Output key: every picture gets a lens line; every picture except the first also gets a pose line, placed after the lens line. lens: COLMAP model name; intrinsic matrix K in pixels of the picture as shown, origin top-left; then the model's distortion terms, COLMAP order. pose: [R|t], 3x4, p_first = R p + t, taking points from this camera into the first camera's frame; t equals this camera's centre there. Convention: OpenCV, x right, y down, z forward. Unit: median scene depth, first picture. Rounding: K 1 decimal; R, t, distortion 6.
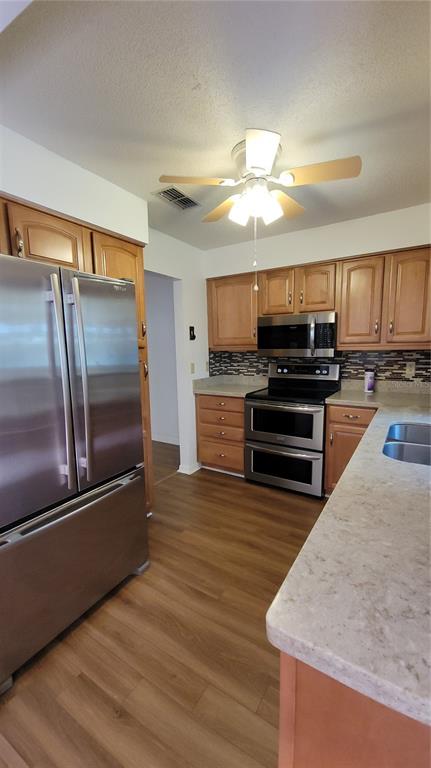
lens RADIAL K [[315.0, 0, 216.4], [0, 315.0, 387.7], [0, 0, 1]] dist [0.009589, -0.003140]
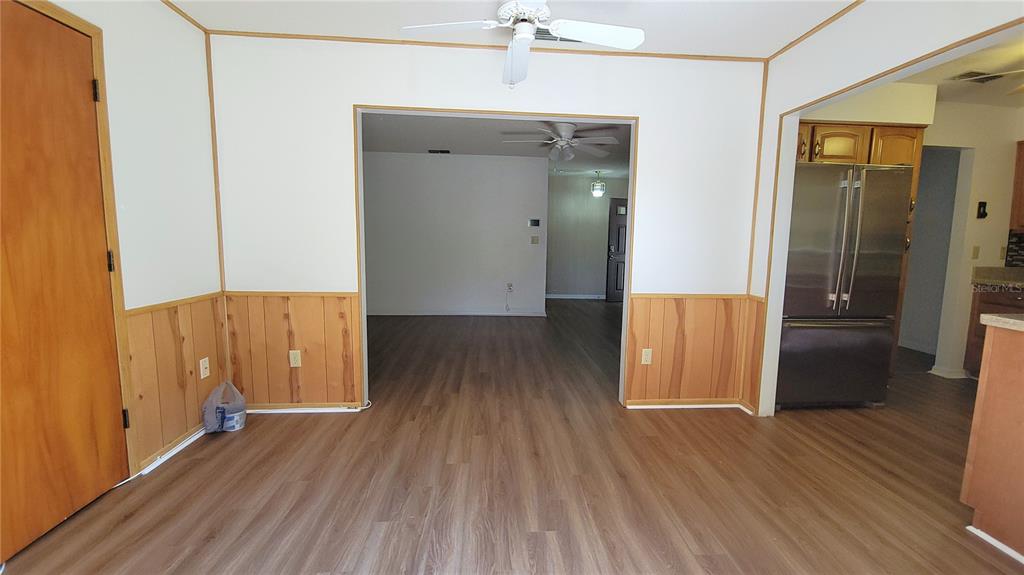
lens RADIAL K [[413.4, 0, 512.0], [0, 413.4, 287.5], [0, 0, 1]] dist [0.020027, -0.015920]
pose [[0.585486, 0.120648, -0.801655, 0.124794], [-0.133242, 0.989737, 0.051642, 0.182762], [0.799658, 0.076578, 0.595552, -0.825010]]
